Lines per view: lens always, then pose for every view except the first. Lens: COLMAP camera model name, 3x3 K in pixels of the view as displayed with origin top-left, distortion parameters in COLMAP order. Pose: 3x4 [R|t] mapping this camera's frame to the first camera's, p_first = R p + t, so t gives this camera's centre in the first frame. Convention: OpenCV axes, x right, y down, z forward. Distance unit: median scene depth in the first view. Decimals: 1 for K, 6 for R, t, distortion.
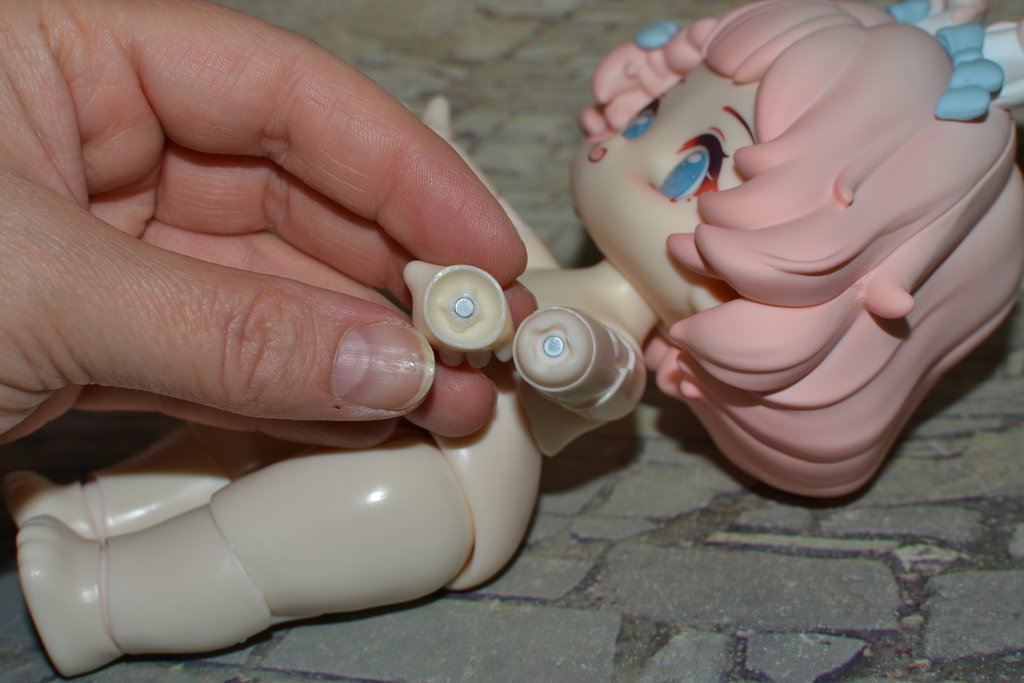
lens RADIAL K [[1637.2, 0, 512.0], [0, 1637.2, 341.5], [0, 0, 1]] dist [-0.234156, 0.057635]
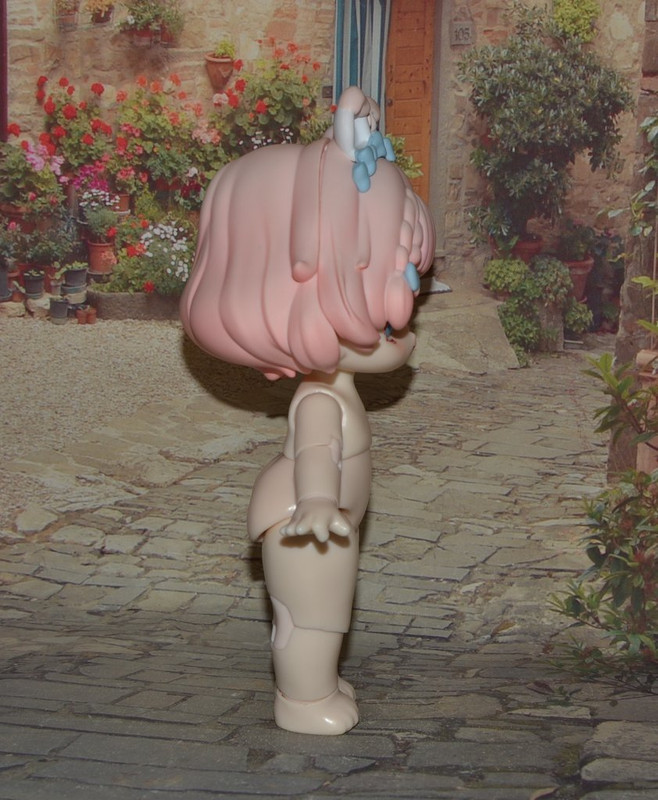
lens RADIAL K [[1787.1, 0, 329.0], [0, 1787.1, 400.0], [0, 0, 1]] dist [-0.173434, -0.352680]
pose [[0.981027, 0.111355, 0.158701, -0.206484], [-0.060606, 0.953713, -0.294547, 0.371680], [-0.184154, 0.279341, 0.942367, -1.038429]]
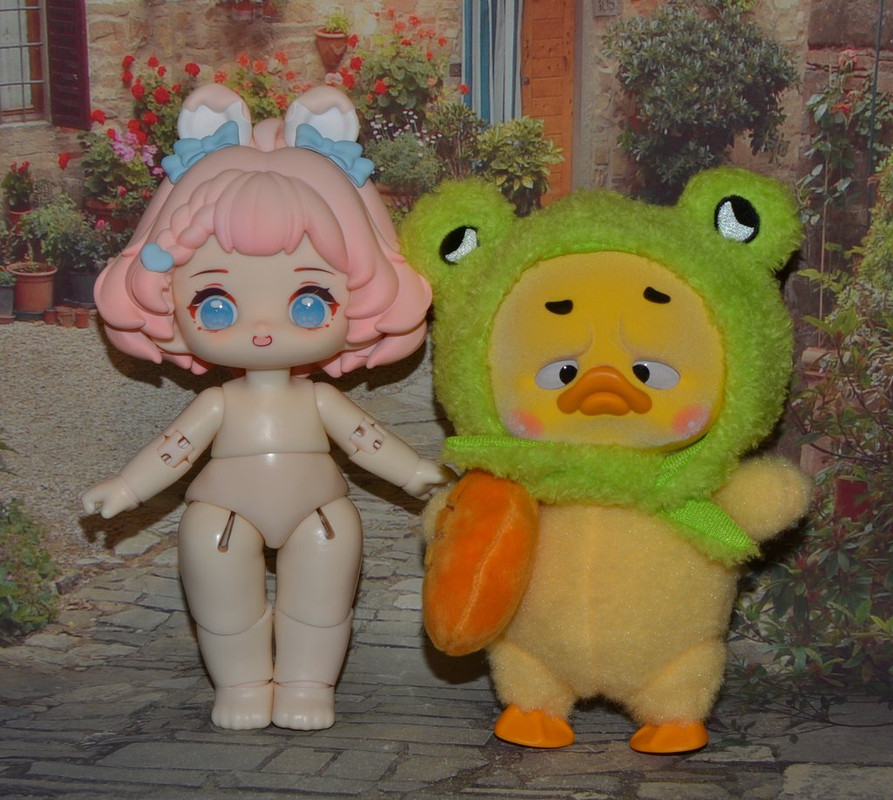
lens RADIAL K [[1918.6, 0, 394.1], [0, 1918.6, 415.3], [0, 0, 1]] dist [-0.261337, 0.422961]
pose [[0.976451, 0.059788, 0.207287, -0.394715], [-0.015195, 0.977505, -0.210363, 0.162376], [-0.215202, 0.202259, 0.955395, -0.986383]]
